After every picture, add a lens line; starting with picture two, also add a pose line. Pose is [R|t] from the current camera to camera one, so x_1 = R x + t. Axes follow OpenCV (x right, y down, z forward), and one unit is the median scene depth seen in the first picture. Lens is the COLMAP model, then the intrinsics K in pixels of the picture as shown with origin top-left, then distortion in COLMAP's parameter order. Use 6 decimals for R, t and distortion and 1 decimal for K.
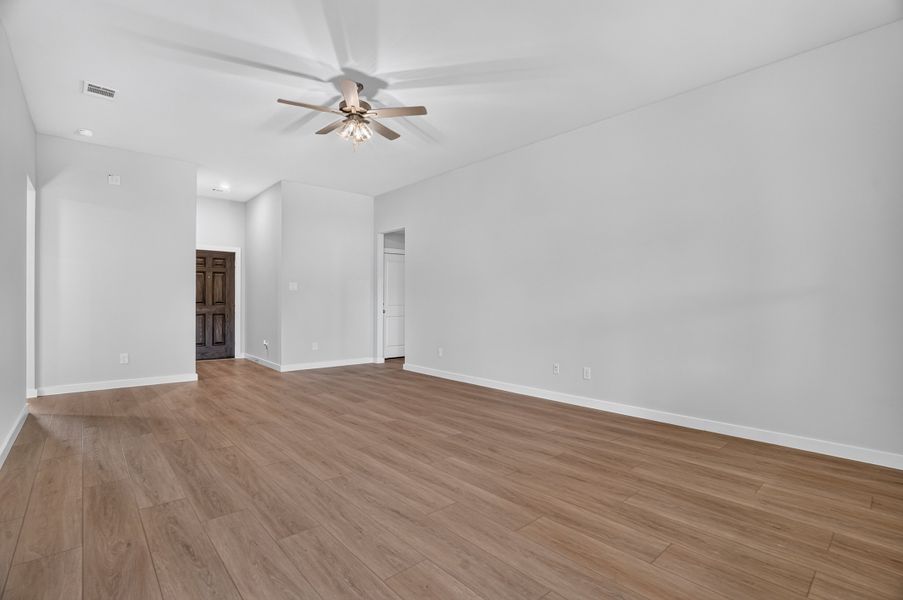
lens RADIAL K [[423.7, 0, 448.6], [0, 423.7, 300.4], [0, 0, 1]] dist [-0.046308, 0.016338]
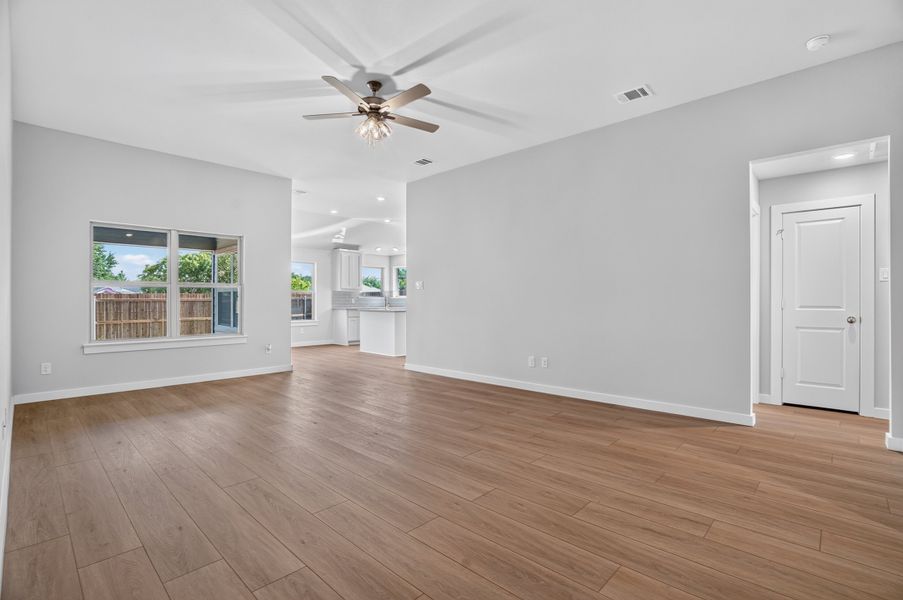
lens RADIAL K [[423.7, 0, 450.9], [0, 423.7, 303.2], [0, 0, 1]] dist [-0.046308, 0.016338]
pose [[-0.996866, -0.004763, -0.078963, -0.282747], [-0.004961, 0.999985, 0.002305, 0.004442], [0.078951, 0.002689, -0.996875, 1.738371]]
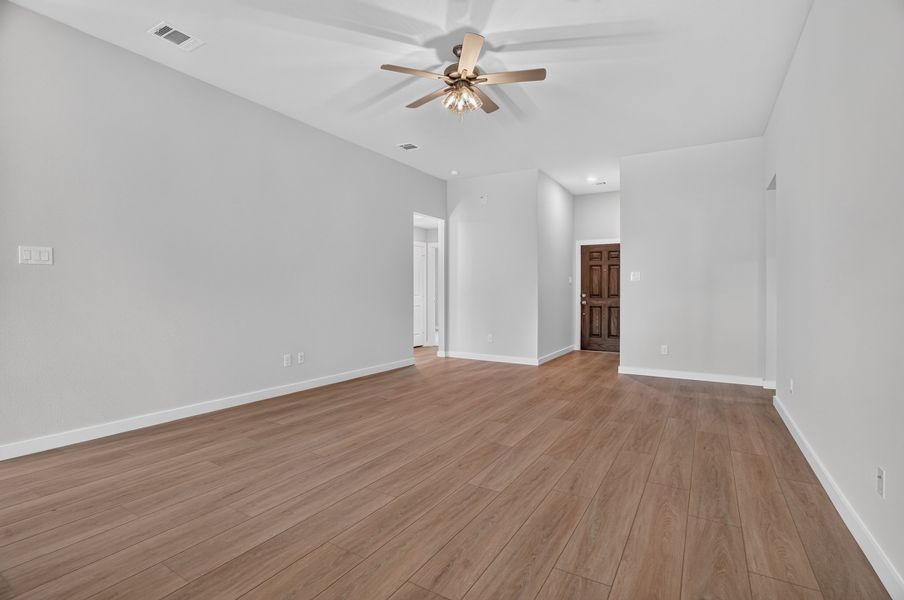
lens RADIAL K [[424.1, 0, 456.8], [0, 424.1, 295.6], [0, 0, 1]] dist [-0.046308, 0.016338]
pose [[0.300069, 0.003655, -0.953910, 0.537308], [-0.000359, 0.999993, 0.003719, 0.004500], [0.953917, -0.000774, 0.300069, 0.625506]]
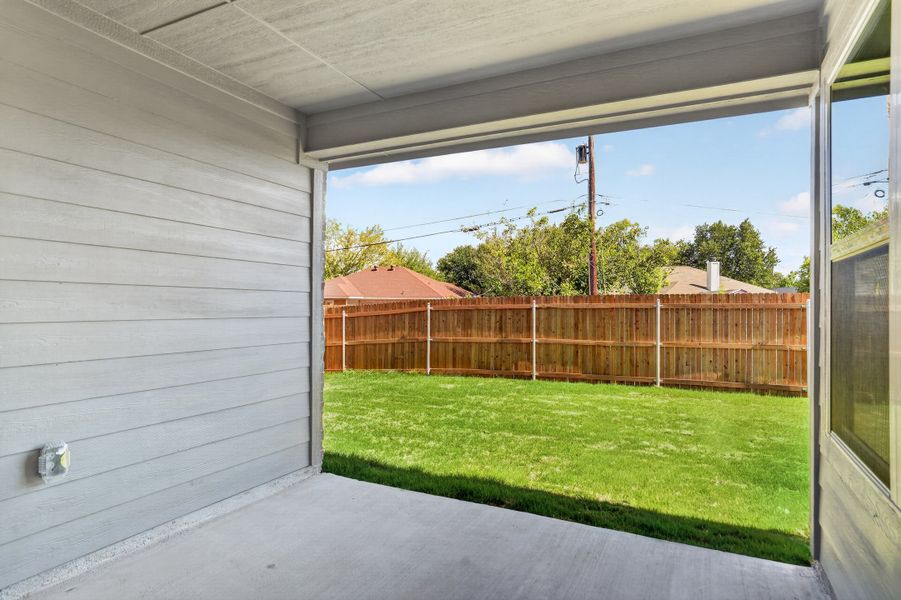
lens RADIAL K [[517.1, 0, 458.2], [0, 517.1, 301.3], [0, 0, 1]] dist [-0.006903, 0.001175]
pose [[-0.380682, -0.000208, 0.924706, 0.364298], [-0.013063, 0.999901, -0.005152, 0.007051], [-0.924614, -0.014041, -0.380647, 0.144973]]
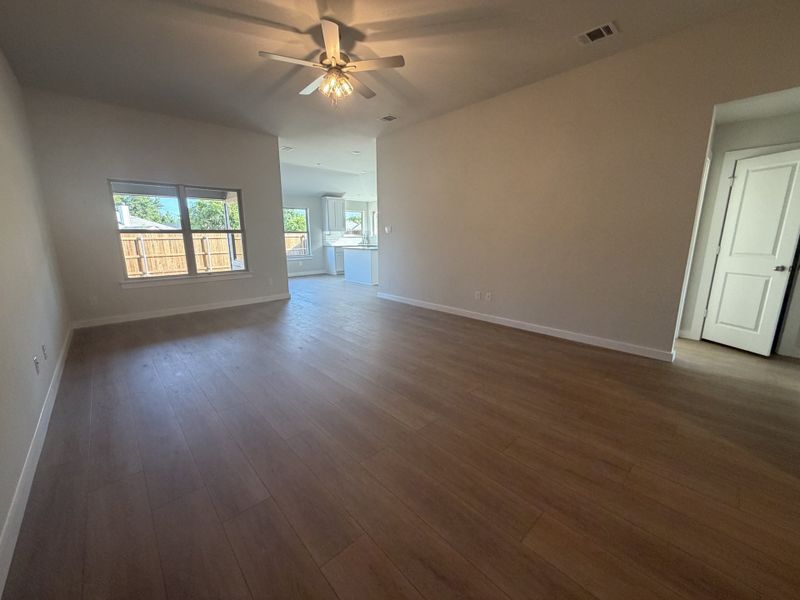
lens RADIAL K [[319.5, 0, 399.3], [0, 319.5, 301.5], [0, 0, 1]] dist [0.006633, 0.000015]
pose [[-0.999906, 0.003975, -0.013135, -0.320742], [0.001192, 0.978670, 0.205437, -0.037245], [0.013672, 0.205402, -0.978582, 1.641574]]
